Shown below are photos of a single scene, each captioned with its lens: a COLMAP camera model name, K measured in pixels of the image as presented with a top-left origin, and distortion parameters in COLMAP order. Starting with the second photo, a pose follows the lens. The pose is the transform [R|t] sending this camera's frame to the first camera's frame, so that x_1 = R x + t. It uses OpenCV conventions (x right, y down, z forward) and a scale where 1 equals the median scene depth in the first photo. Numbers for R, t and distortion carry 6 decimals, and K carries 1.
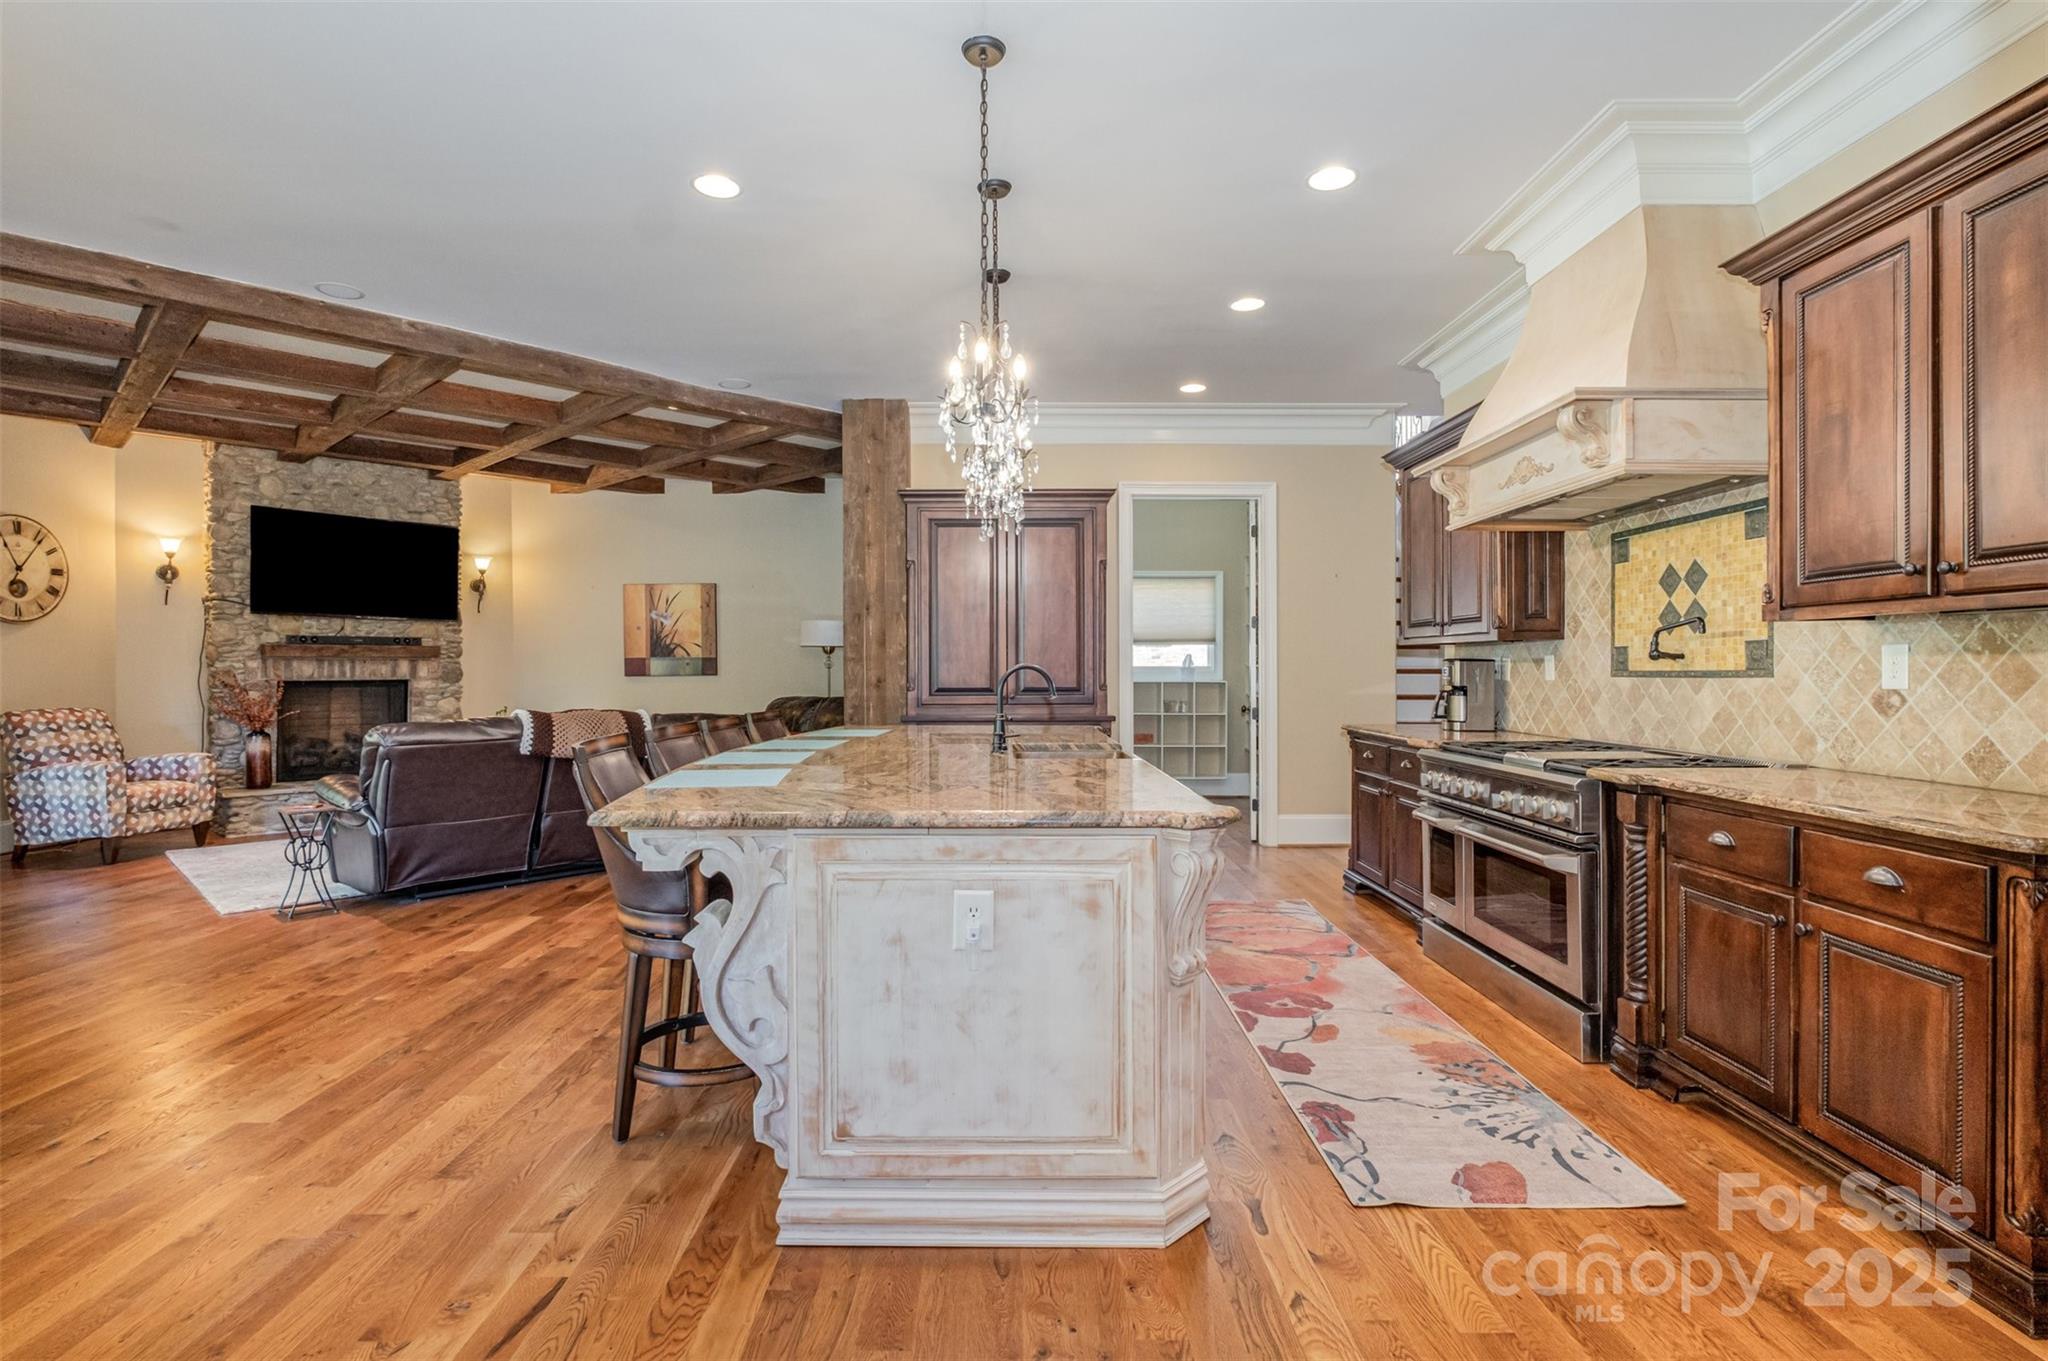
lens RADIAL K [[1001.6, 0, 1014.7], [0, 1001.6, 677.2], [0, 0, 1]] dist [-0.001041, 0.000135]
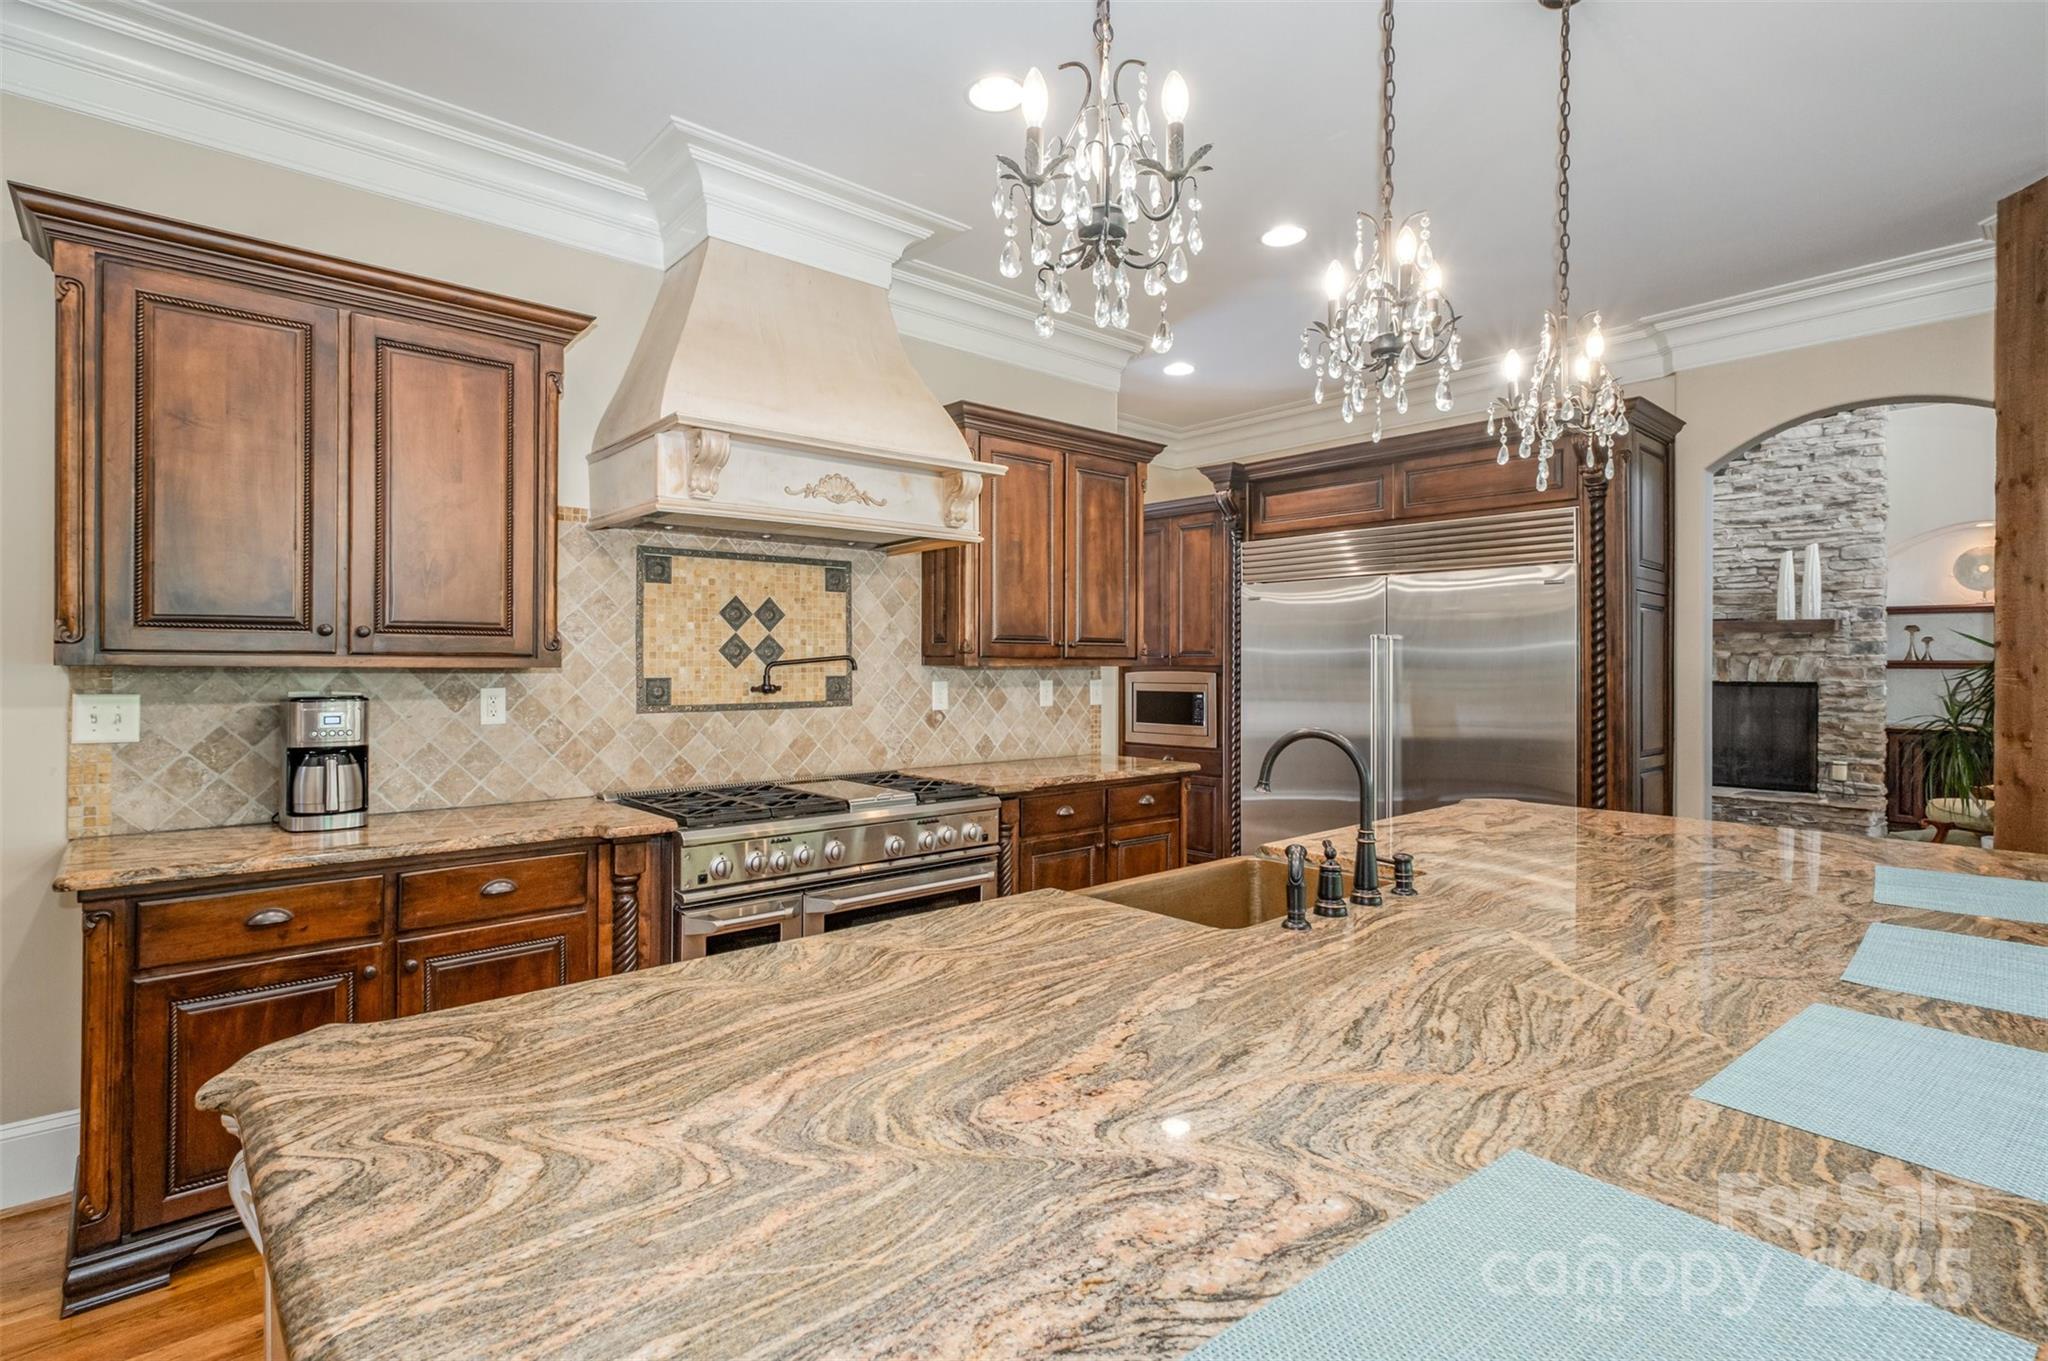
lens RADIAL K [[987.7, 0, 1011.3], [0, 987.7, 662.4], [0, 0, 1]] dist [0.001794, 0.000186]
pose [[-0.653957, 0.000065, 0.756531, -0.162658], [0.003126, 0.999992, 0.002616, -0.029791], [-0.756525, 0.004075, -0.653952, 0.868565]]
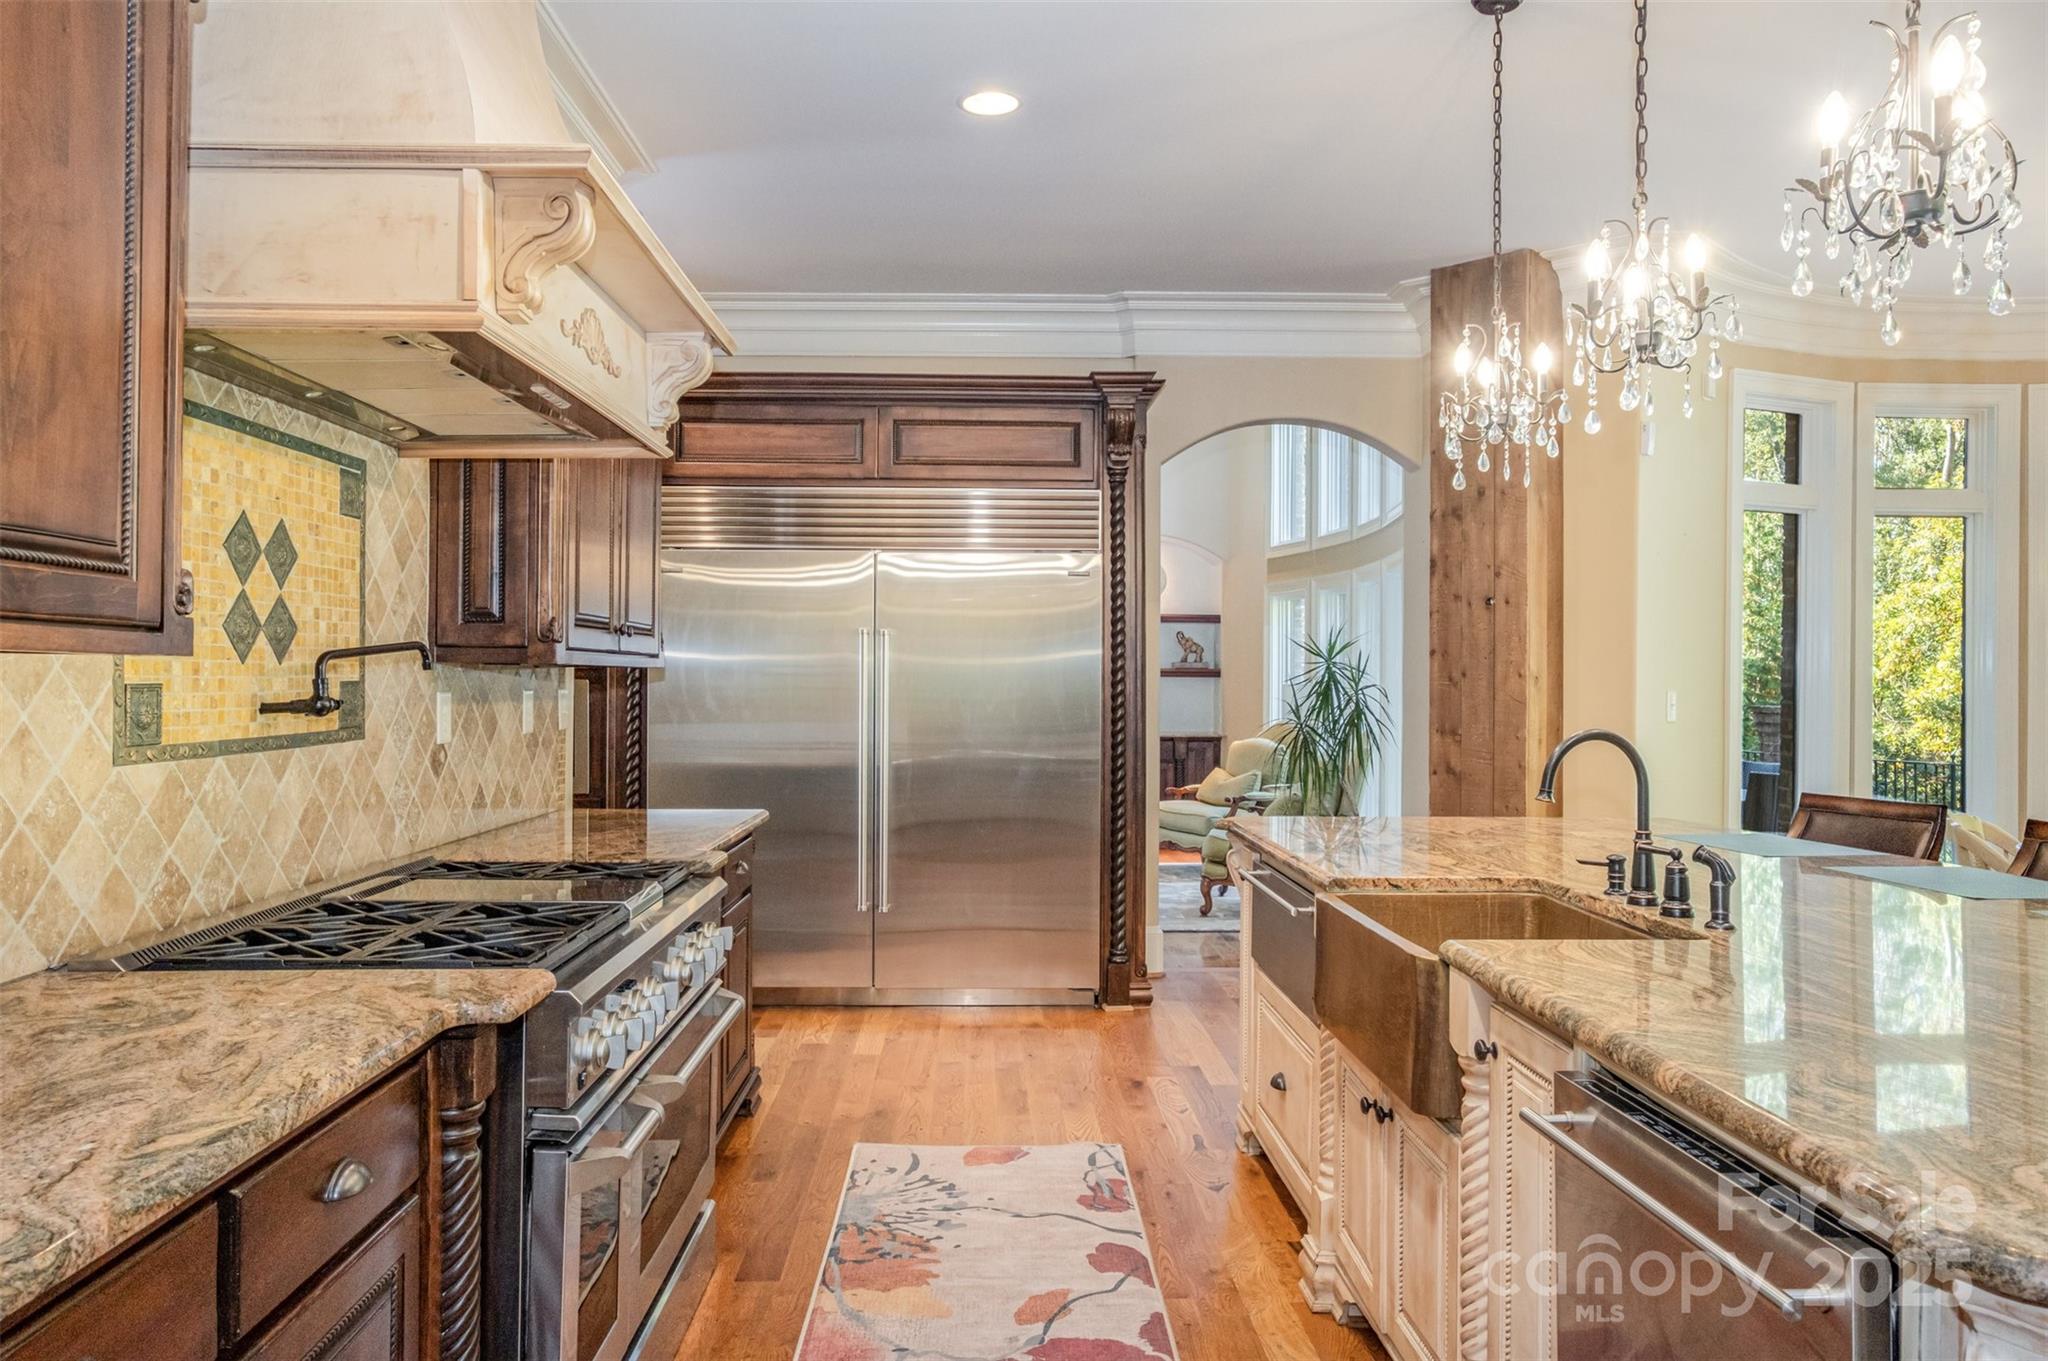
lens RADIAL K [[1442.2, 0, 1012.8], [0, 1442.2, 669.9], [0, 0, 1]] dist [-0.013686, 0.026259]
pose [[-0.999856, -0.004928, -0.016208, 0.183863], [-0.004947, 0.999987, 0.001112, -0.024987], [0.016202, 0.001192, -0.999868, 1.017377]]
